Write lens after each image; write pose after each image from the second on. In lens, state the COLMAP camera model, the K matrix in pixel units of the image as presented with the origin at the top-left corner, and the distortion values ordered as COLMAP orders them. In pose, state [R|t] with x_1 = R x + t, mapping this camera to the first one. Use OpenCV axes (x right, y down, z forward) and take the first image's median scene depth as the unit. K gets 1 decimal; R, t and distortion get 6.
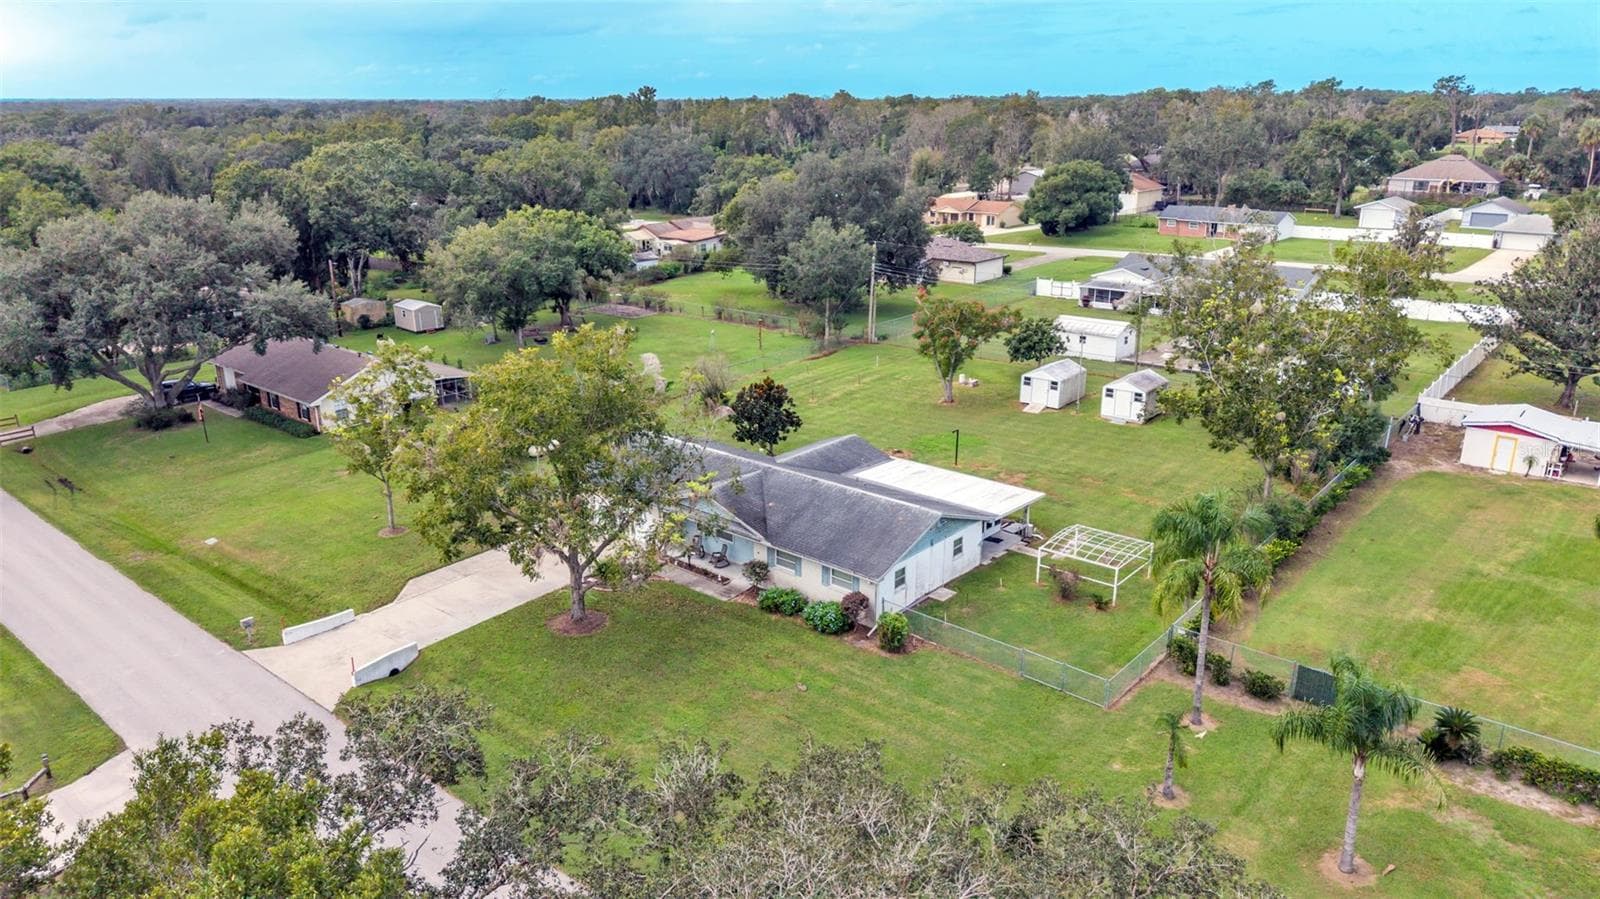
lens RADIAL K [[1090.8, 0, 800.0], [0, 1090.8, 449.5], [0, 0, 1]] dist [0.075518, -0.132934]
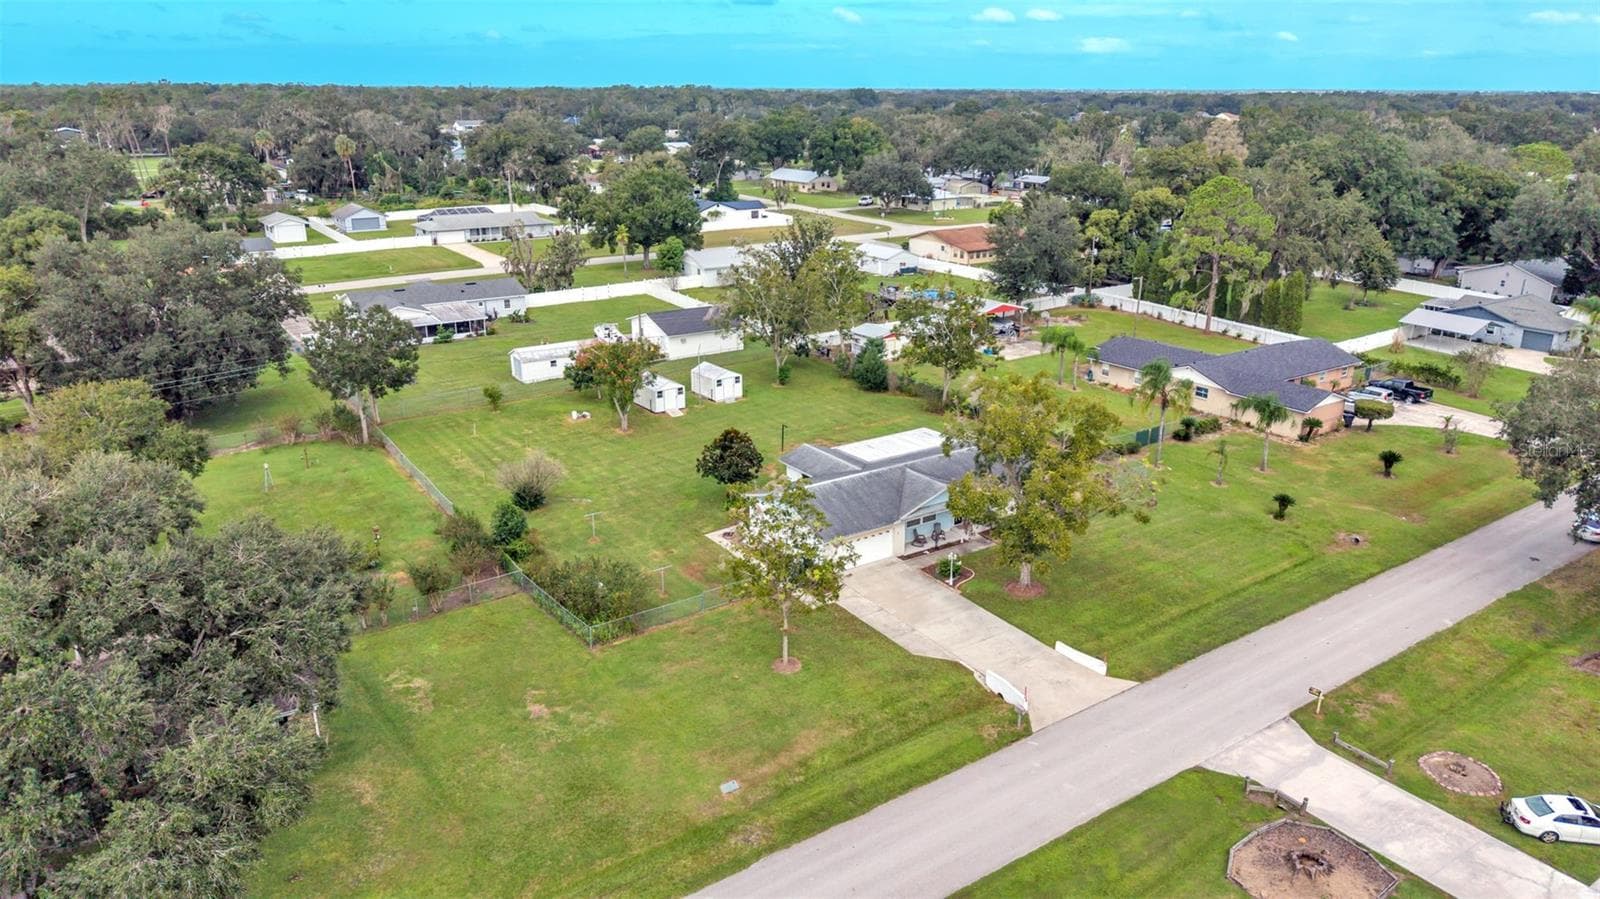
lens RADIAL K [[1076.8, 0, 832.6], [0, 1076.8, 450.0], [0, 0, 1]] dist [0.070570, -0.190264]
pose [[0.232661, -0.301413, 0.924672, -1.178985], [0.285251, 0.930098, 0.231408, -0.307168], [-0.929785, 0.209924, 0.302376, 0.644969]]
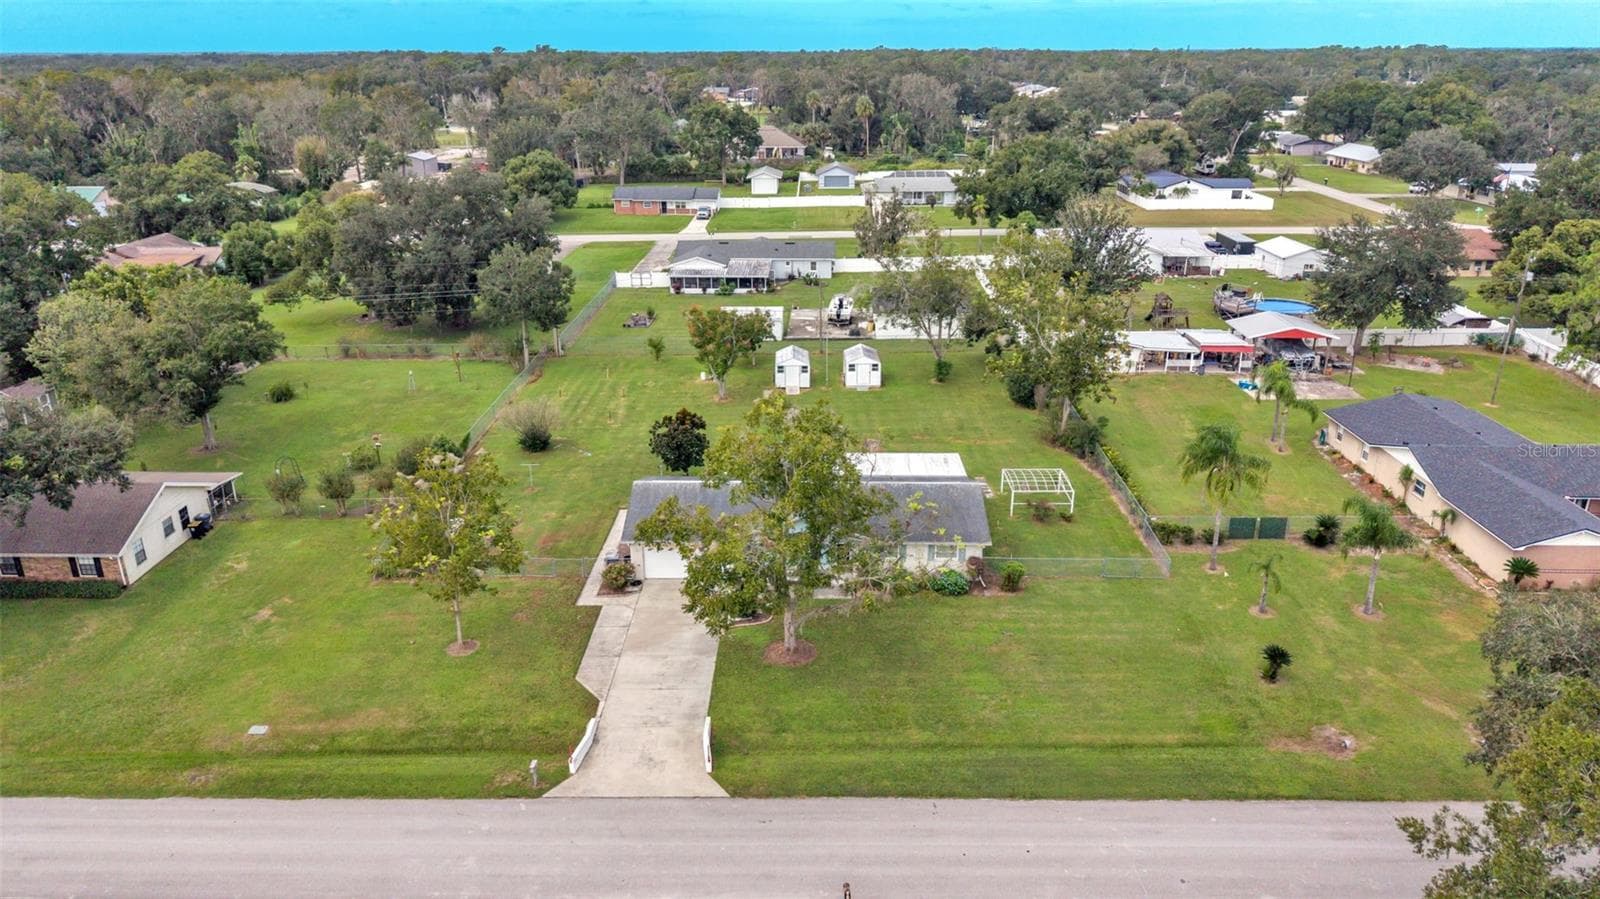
lens RADIAL K [[1090.8, 0, 800.0], [0, 1090.8, 449.5], [0, 0, 1]] dist [0.075518, -0.132934]
pose [[0.764946, -0.216830, 0.606500, -0.685981], [0.192247, 0.975572, 0.106306, -0.133490], [-0.614734, 0.035279, 0.787945, 0.089731]]
